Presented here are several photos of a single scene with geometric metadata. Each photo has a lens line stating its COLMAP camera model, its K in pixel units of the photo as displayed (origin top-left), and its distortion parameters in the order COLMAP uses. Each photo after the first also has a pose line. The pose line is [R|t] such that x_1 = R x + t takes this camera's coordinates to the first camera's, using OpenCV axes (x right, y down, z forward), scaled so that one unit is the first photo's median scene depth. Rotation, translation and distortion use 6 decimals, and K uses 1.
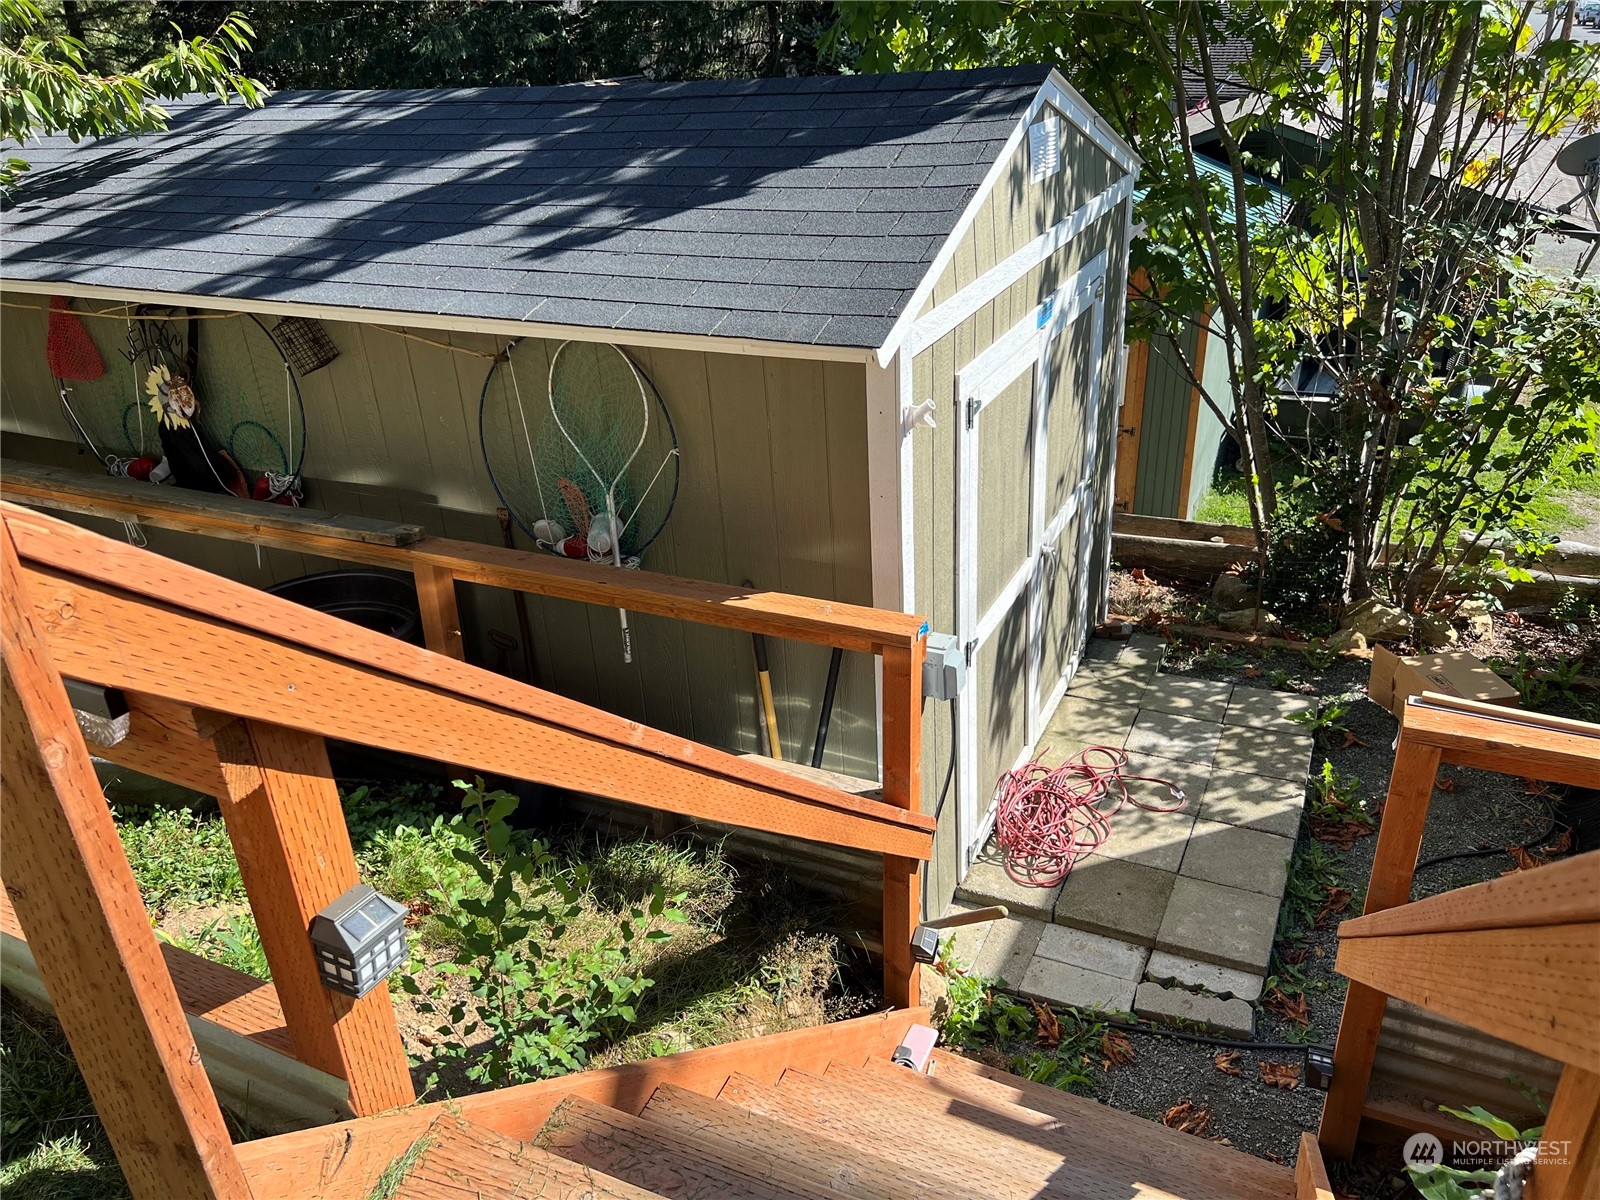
lens RADIAL K [[1199.6, 0, 801.5], [0, 1199.6, 604.0], [0, 0, 1]] dist [0.033980, -0.038734]
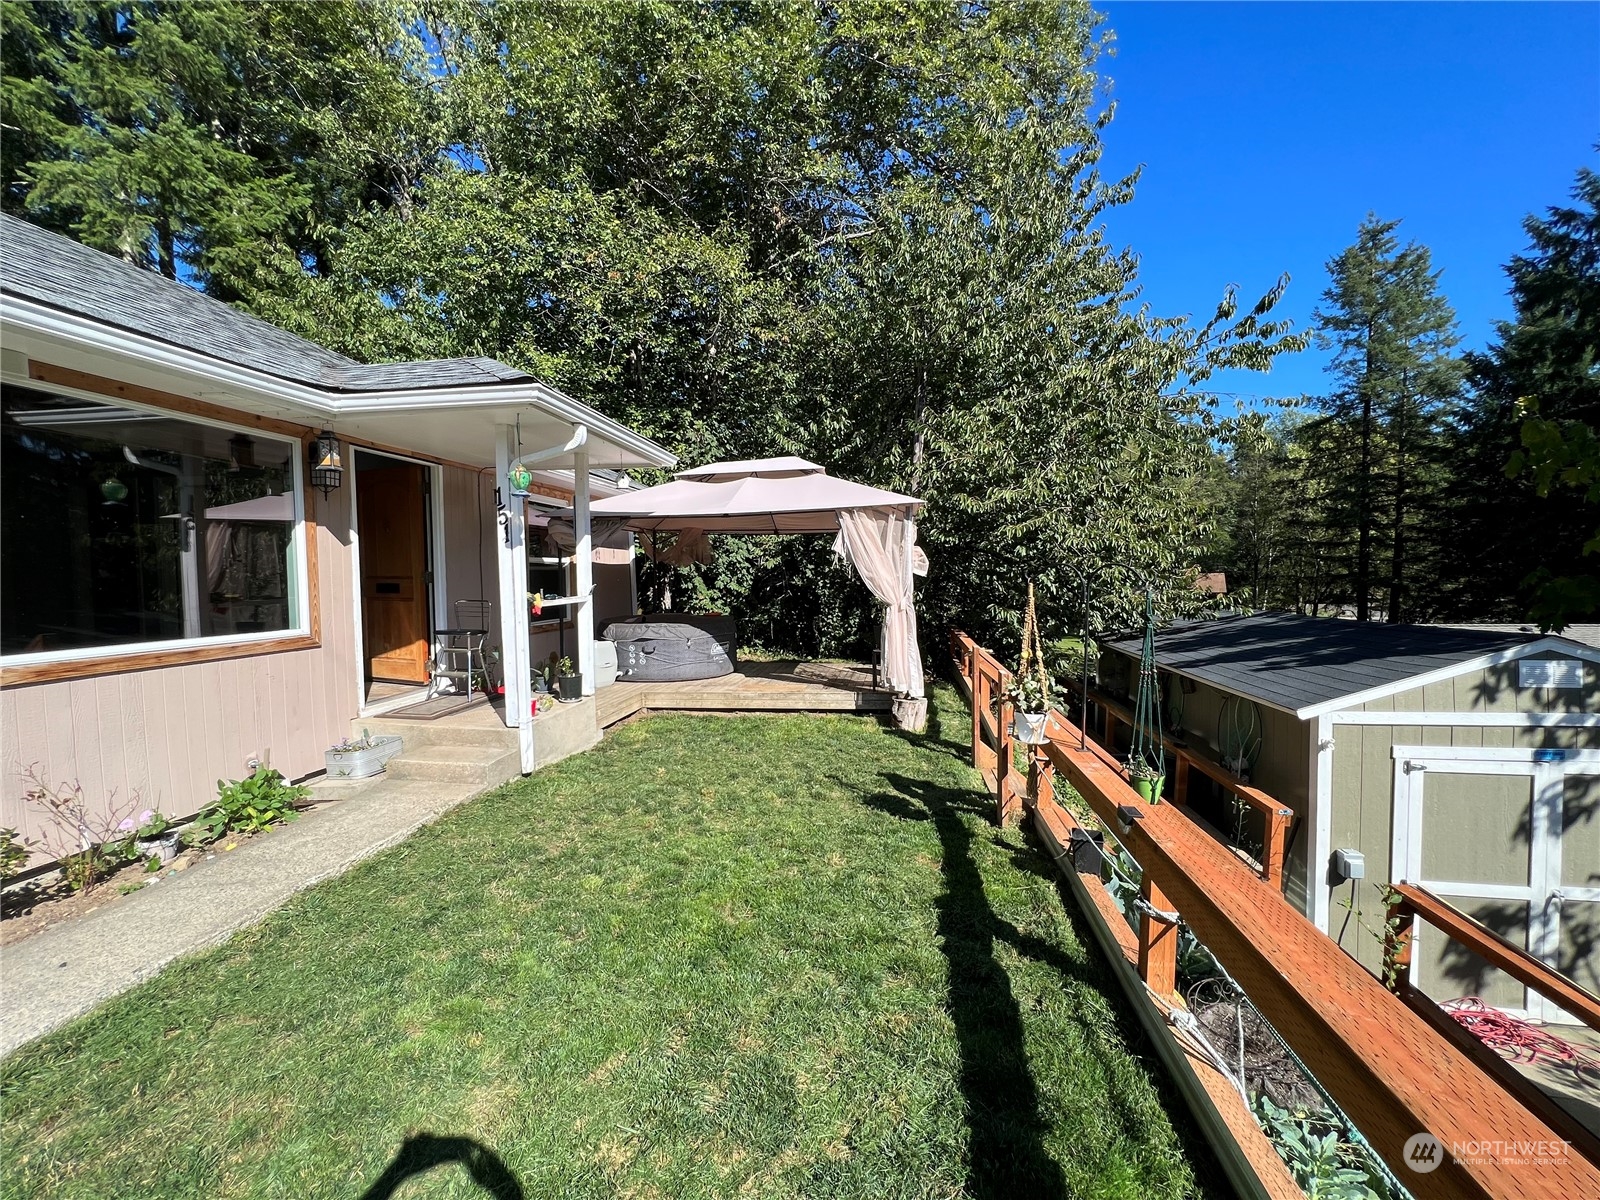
lens RADIAL K [[639.5, 0, 802.6], [0, 639.5, 609.0], [0, 0, 1]] dist [-0.004646, 0.000718]
pose [[0.296584, 0.091544, -0.950609, 0.928134], [-0.424953, 0.904070, -0.045521, 0.114603], [0.855250, 0.417465, 0.307034, -0.493809]]
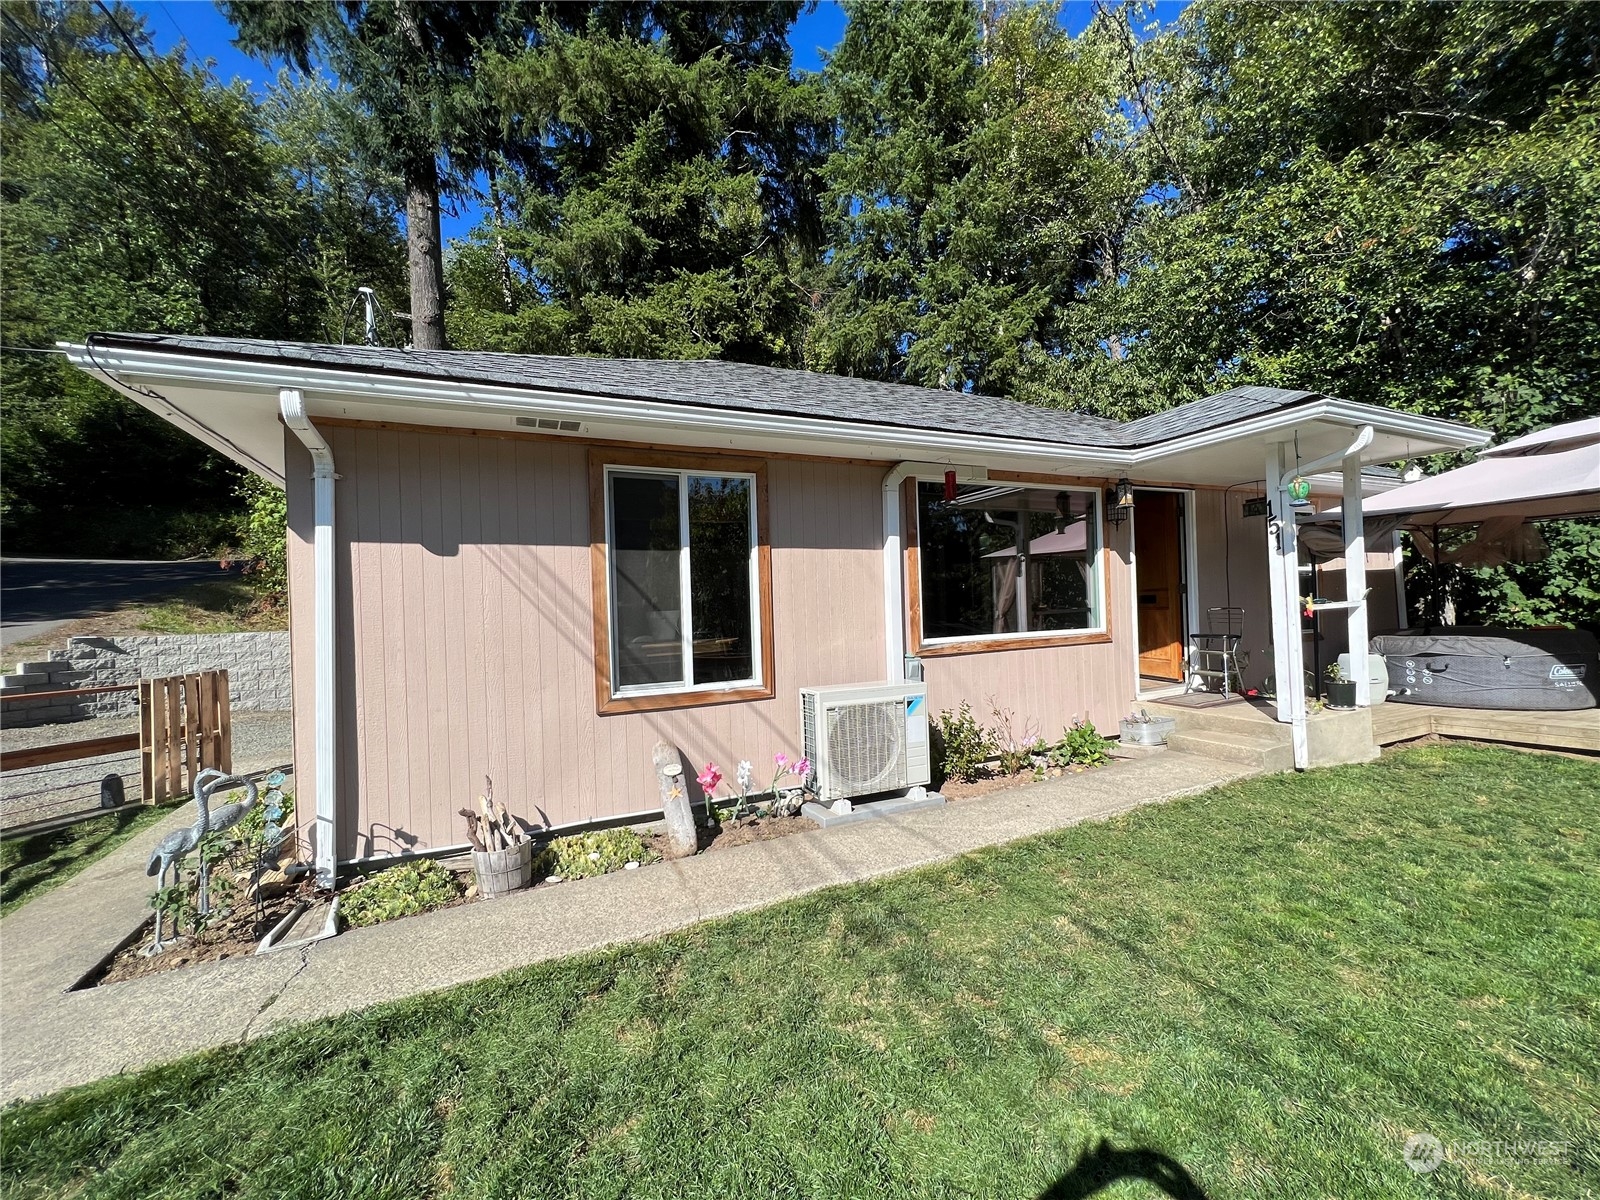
lens RADIAL K [[639.5, 0, 799.9], [0, 639.5, 608.0], [0, 0, 1]] dist [-0.004646, 0.000718]
pose [[-0.626402, 0.060743, -0.777130, 1.416156], [-0.286484, 0.909246, 0.301990, 0.212593], [0.724946, 0.411802, -0.552152, -0.649939]]
